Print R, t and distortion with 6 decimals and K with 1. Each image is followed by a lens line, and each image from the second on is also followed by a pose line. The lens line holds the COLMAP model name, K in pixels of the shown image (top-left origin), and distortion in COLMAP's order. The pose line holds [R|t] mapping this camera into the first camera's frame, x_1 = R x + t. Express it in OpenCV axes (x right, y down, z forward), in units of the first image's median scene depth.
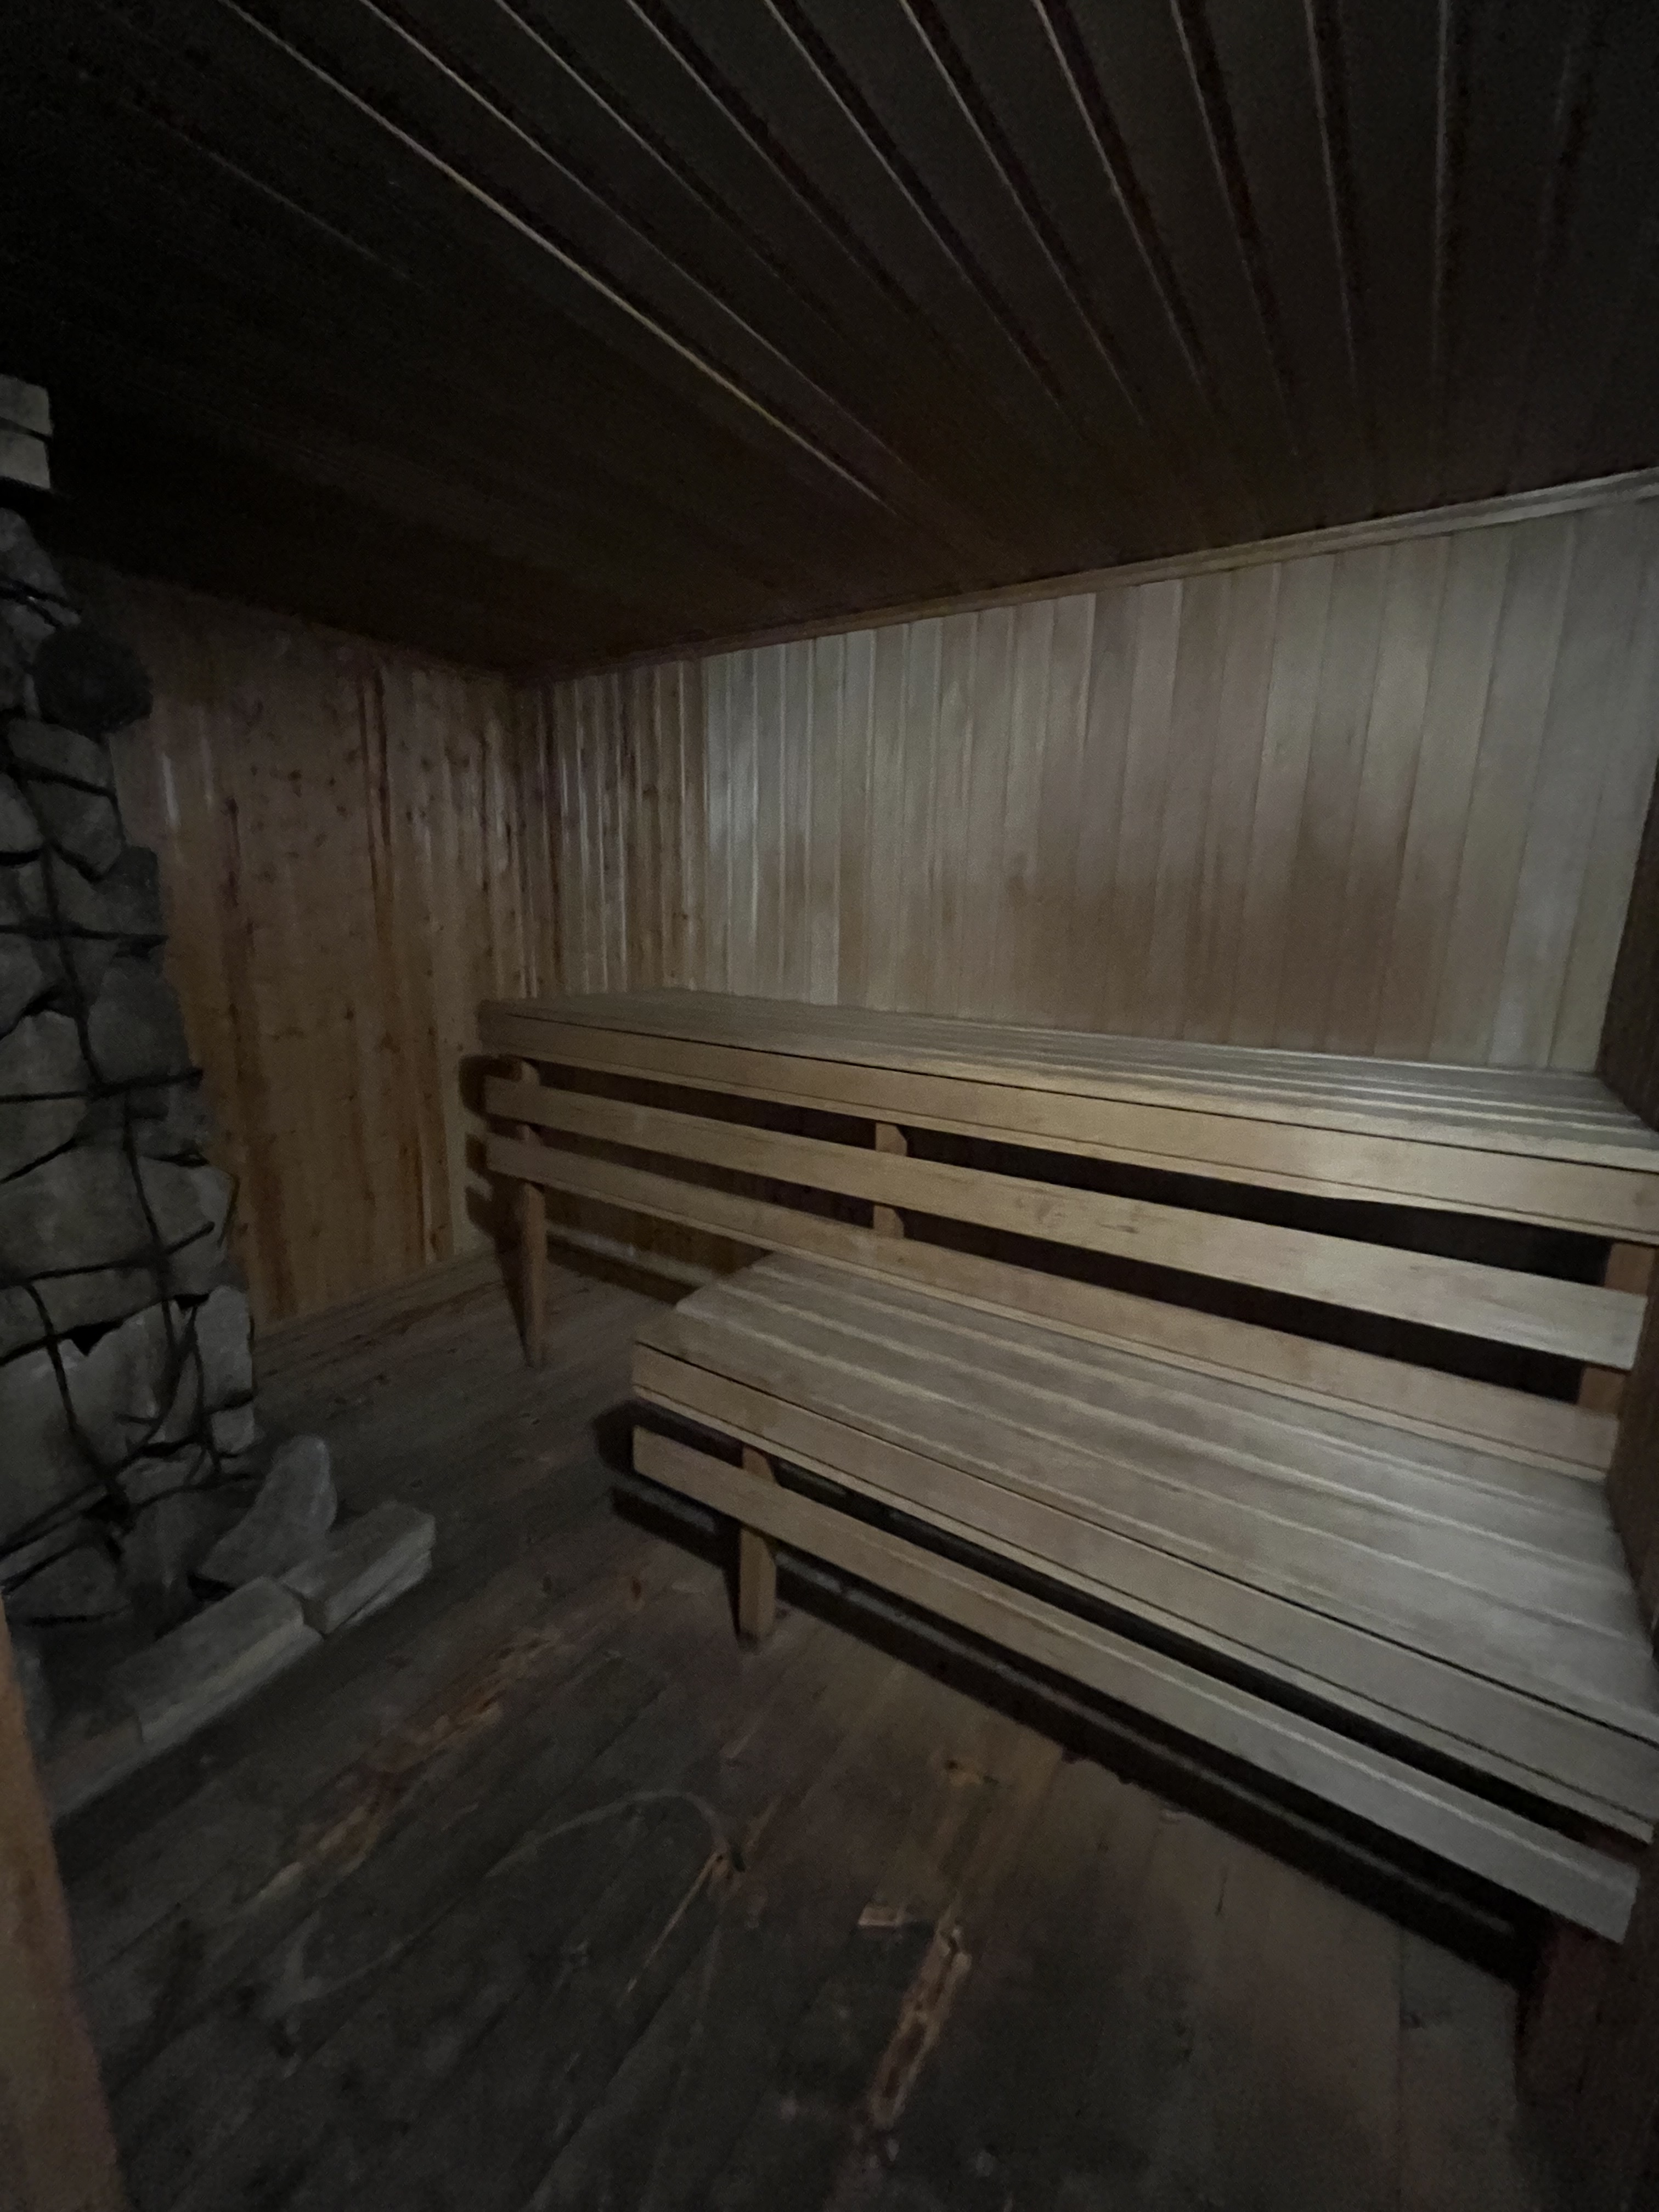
lens RADIAL K [[904.1, 0, 838.3], [0, 904.1, 1118.0], [0, 0, 1]] dist [-0.001643, -0.000177]
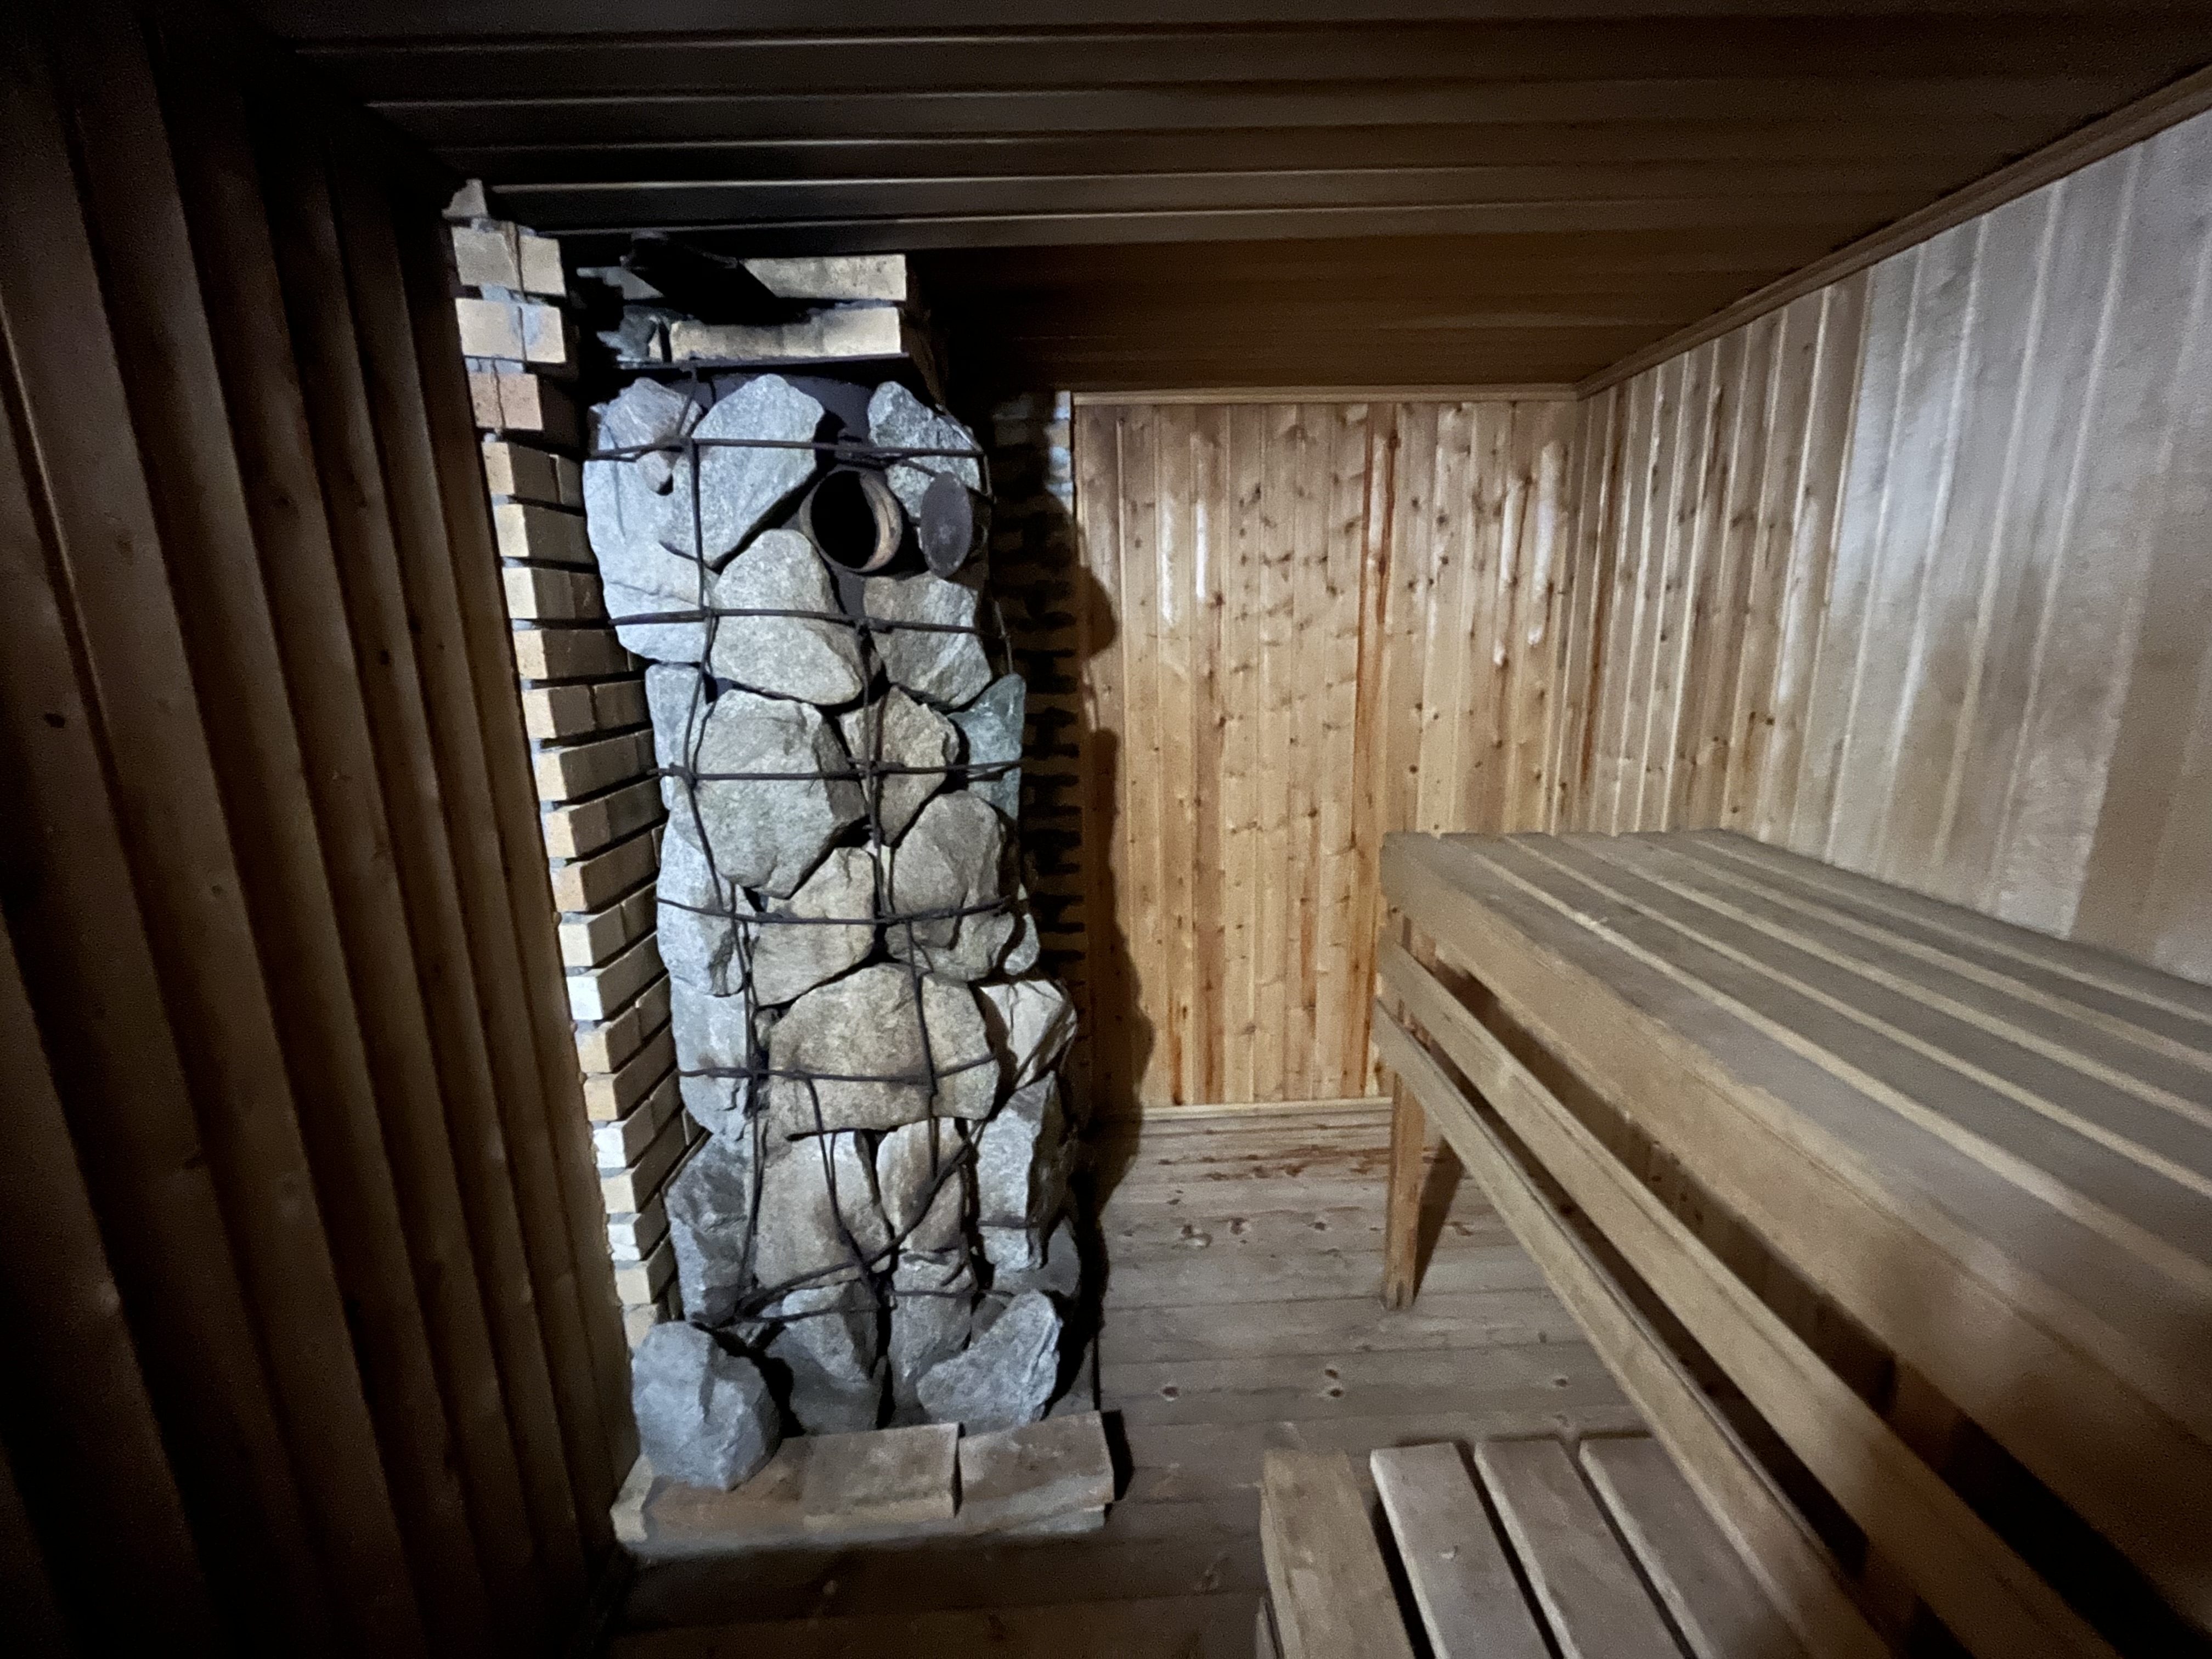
lens RADIAL K [[904.1, 0, 1104.2], [0, 904.1, 837.0], [0, 0, 1]] dist [-0.001643, -0.000177]
pose [[0.555328, 0.153408, -0.817360, 0.090279], [-0.154463, 0.984764, 0.079883, -0.131102], [0.817161, 0.081890, 0.570563, 0.313928]]
